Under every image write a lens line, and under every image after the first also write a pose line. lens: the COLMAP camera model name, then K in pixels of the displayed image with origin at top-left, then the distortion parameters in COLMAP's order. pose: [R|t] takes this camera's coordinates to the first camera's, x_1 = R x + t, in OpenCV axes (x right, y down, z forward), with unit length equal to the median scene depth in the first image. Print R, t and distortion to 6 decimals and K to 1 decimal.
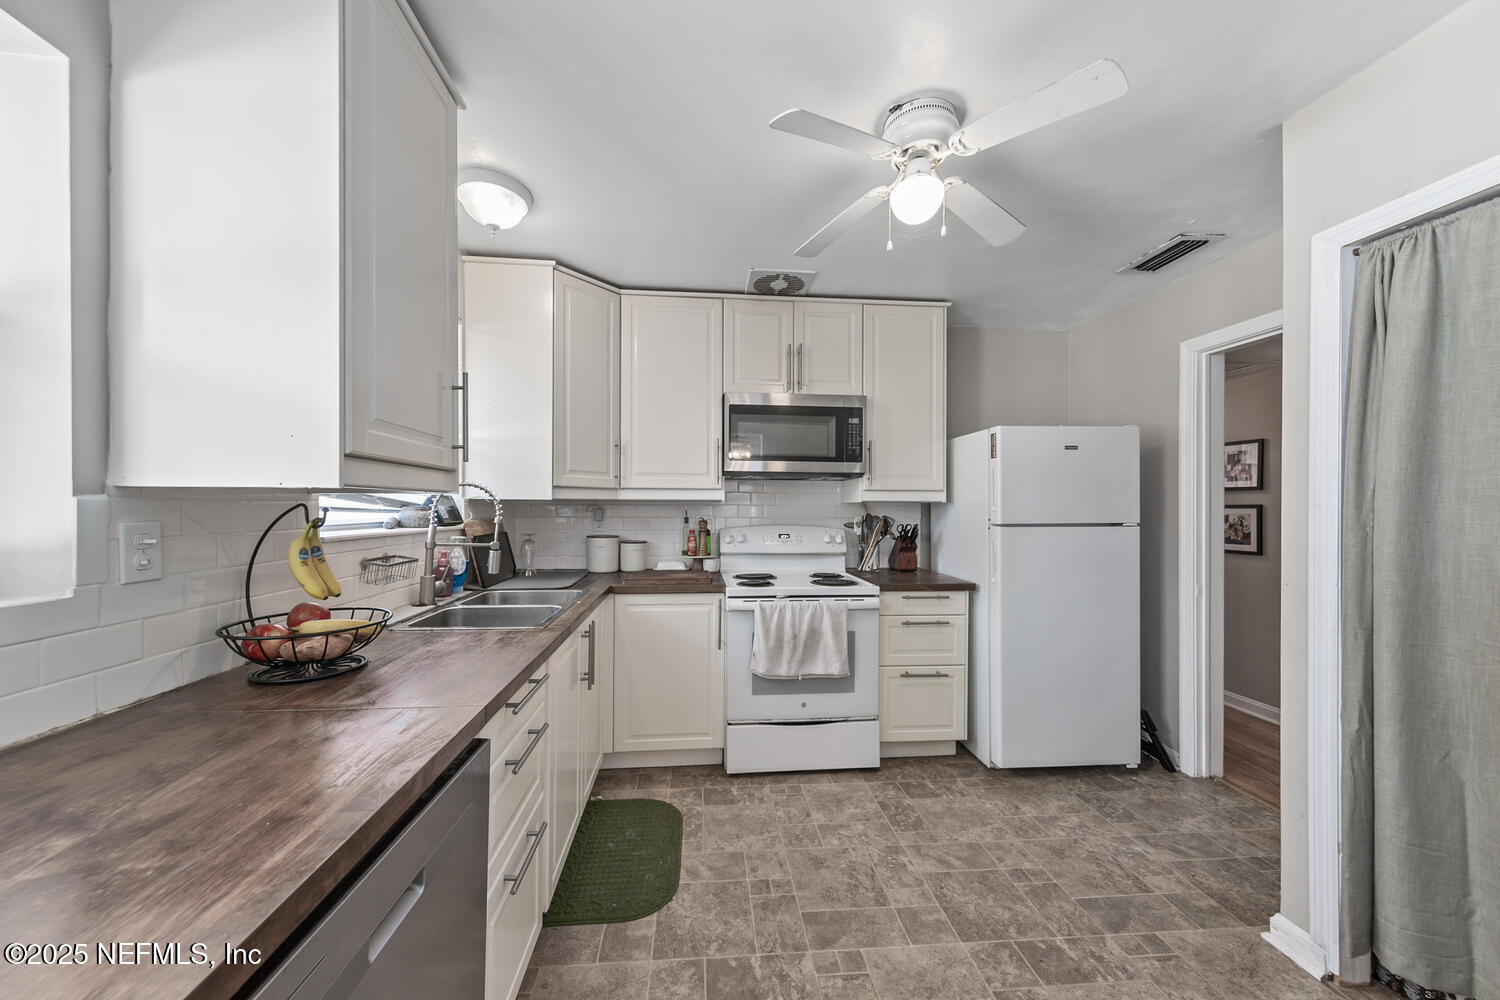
lens RADIAL K [[538.2, 0, 750.7], [0, 538.2, 511.7], [0, 0, 1]] dist [0.001759, -0.000022]
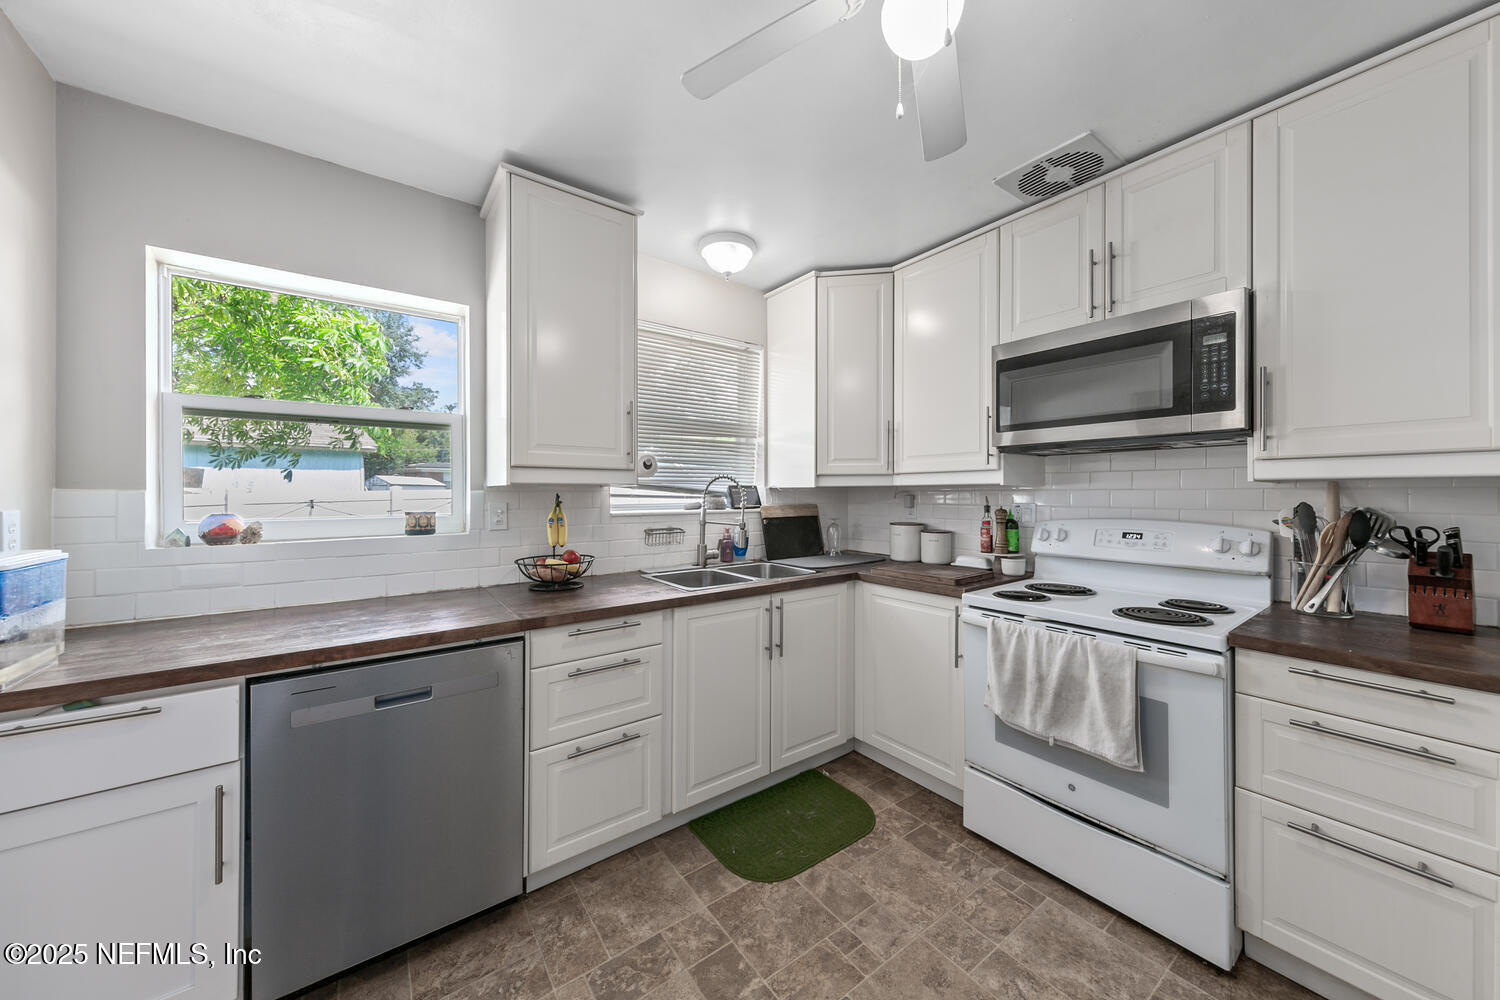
lens RADIAL K [[526.8, 0, 727.0], [0, 526.8, 496.0], [0, 0, 1]] dist [0.001715, 0.000027]
pose [[0.488234, -0.001872, -0.872711, 0.479117], [-0.001653, 0.999994, -0.003069, -0.000830], [0.872711, 0.002941, 0.488228, 0.314535]]
